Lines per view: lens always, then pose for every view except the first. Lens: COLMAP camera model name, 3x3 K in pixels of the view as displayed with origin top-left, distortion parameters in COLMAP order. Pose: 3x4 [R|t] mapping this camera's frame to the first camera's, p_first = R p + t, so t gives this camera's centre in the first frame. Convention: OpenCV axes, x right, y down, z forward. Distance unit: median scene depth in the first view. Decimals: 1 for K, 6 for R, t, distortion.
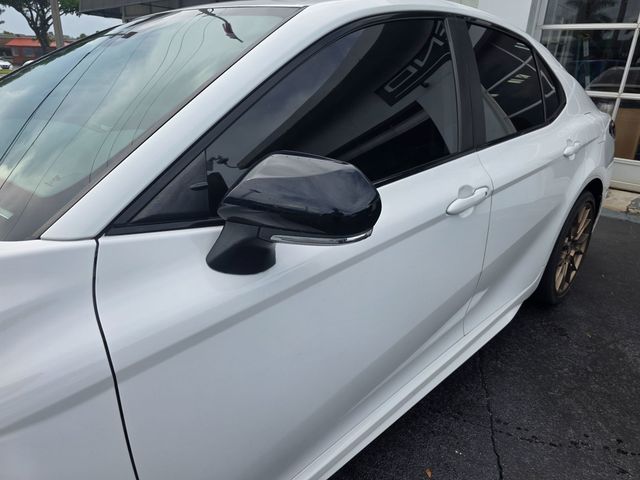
lens RADIAL K [[434.9, 0, 322.8], [0, 434.9, 251.3], [0, 0, 1]] dist [0.031794, -0.034782]
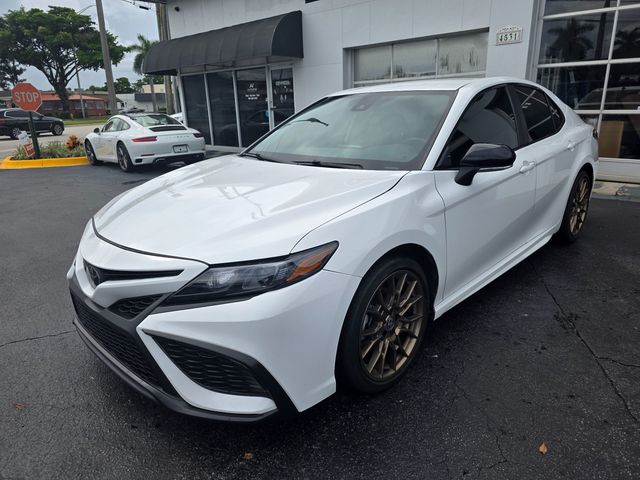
lens RADIAL K [[434.9, 0, 320.5], [0, 434.9, 240.1], [0, 0, 1]] dist [0.031794, -0.034782]
pose [[0.997982, -0.062397, -0.011768, -0.228416], [0.061084, 0.994032, -0.090381, 0.124628], [0.017338, 0.089480, 0.995838, -0.382145]]
